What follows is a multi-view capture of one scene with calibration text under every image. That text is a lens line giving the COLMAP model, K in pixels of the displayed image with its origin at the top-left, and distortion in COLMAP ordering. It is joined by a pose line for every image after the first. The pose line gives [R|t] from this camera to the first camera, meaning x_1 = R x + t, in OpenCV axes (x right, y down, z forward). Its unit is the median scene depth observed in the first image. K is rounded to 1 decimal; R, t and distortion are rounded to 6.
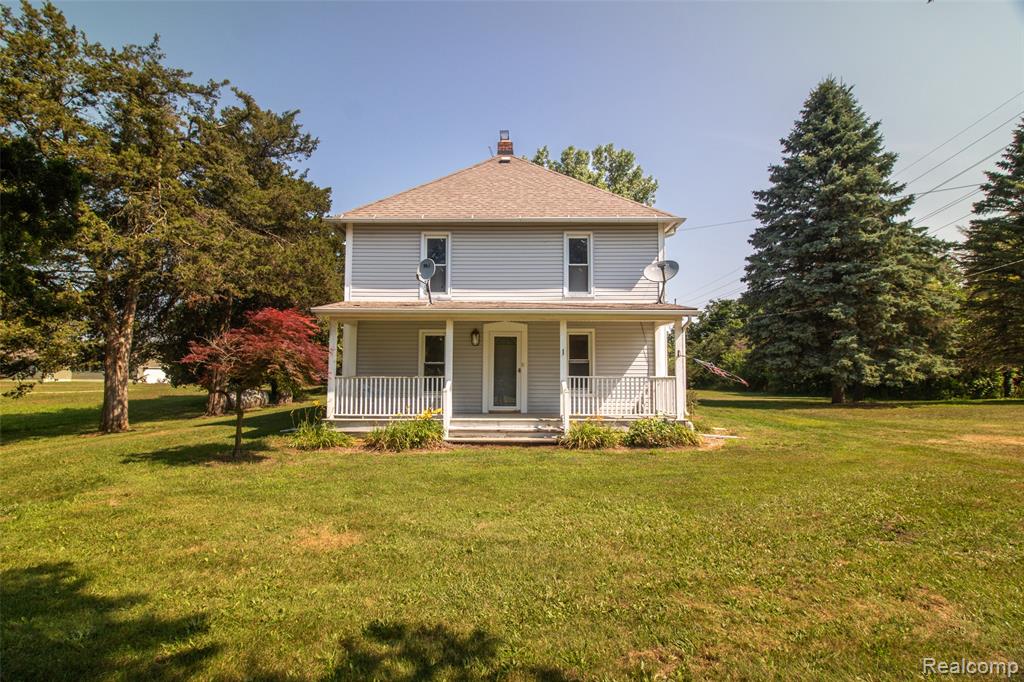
lens RADIAL K [[471.5, 0, 530.8], [0, 471.5, 340.6], [0, 0, 1]] dist [-0.004225, -0.003549]
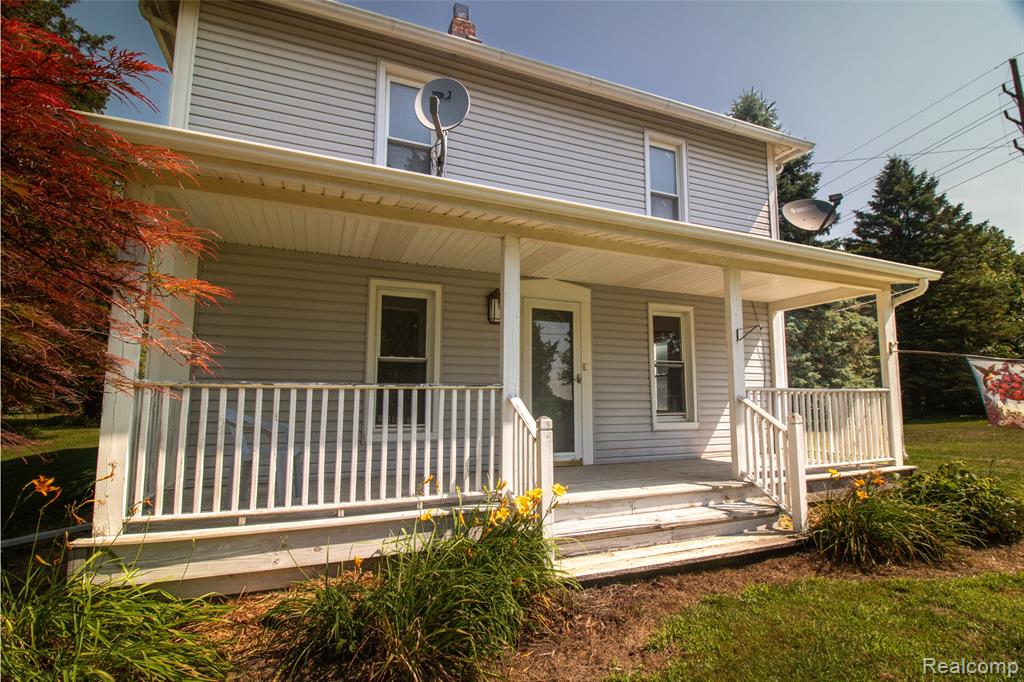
lens RADIAL K [[471.5, 0, 530.5], [0, 471.5, 347.5], [0, 0, 1]] dist [-0.004225, -0.003549]
pose [[0.934178, 0.037880, 0.354791, -0.246798], [-0.024836, 0.998840, -0.041249, 0.051582], [-0.355942, 0.029722, 0.934035, 0.546094]]
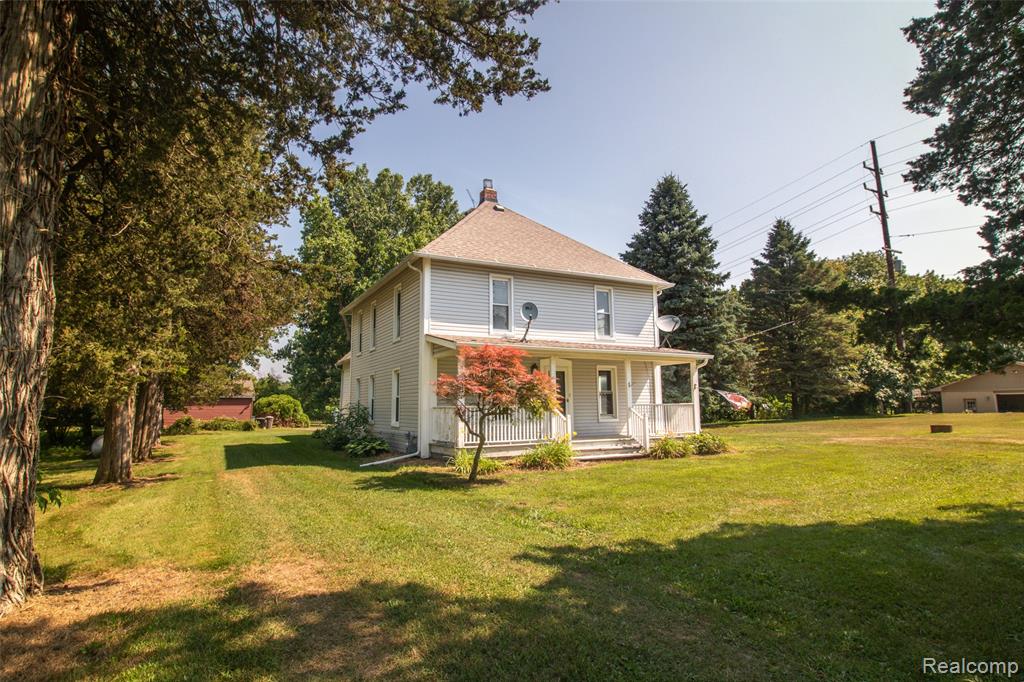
lens RADIAL K [[495.5, 0, 517.8], [0, 495.5, 343.2], [0, 0, 1]] dist [0.017777, 0.000725]
pose [[0.897828, 0.043965, 0.438146, -0.673061], [-0.019098, 0.997955, -0.061003, -0.000349], [-0.439932, 0.046402, 0.896831, -0.055754]]
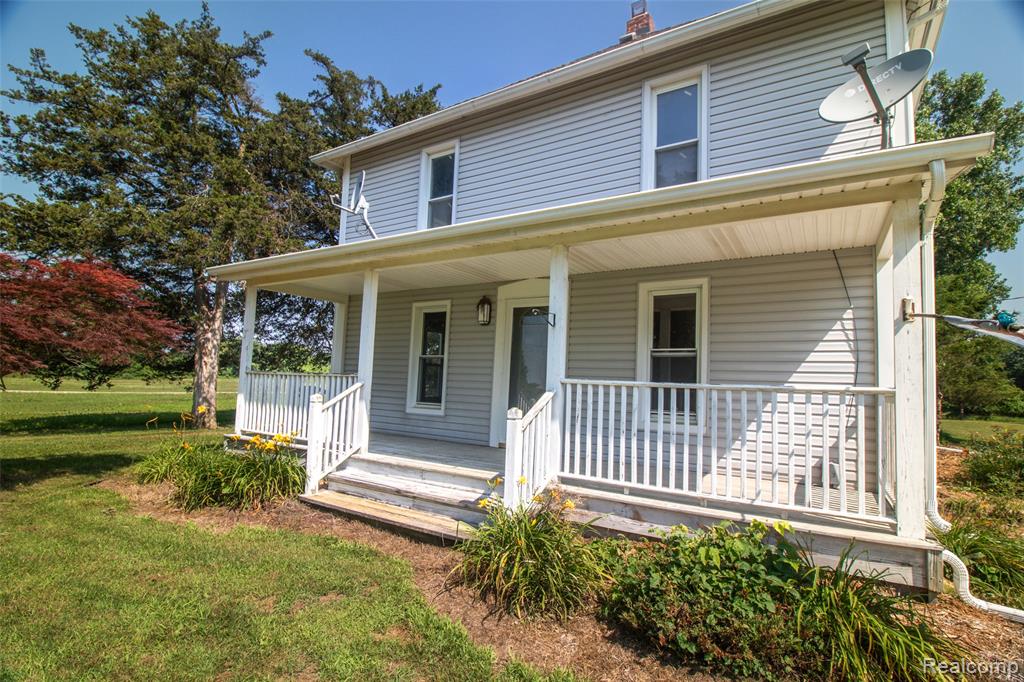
lens RADIAL K [[471.5, 0, 556.8], [0, 471.5, 353.3], [0, 0, 1]] dist [-0.004225, -0.003549]
pose [[0.846387, -0.009456, -0.532485, 0.248605], [0.000450, 0.999855, -0.017041, 0.052288], [0.532568, 0.014184, 0.846268, 0.559942]]
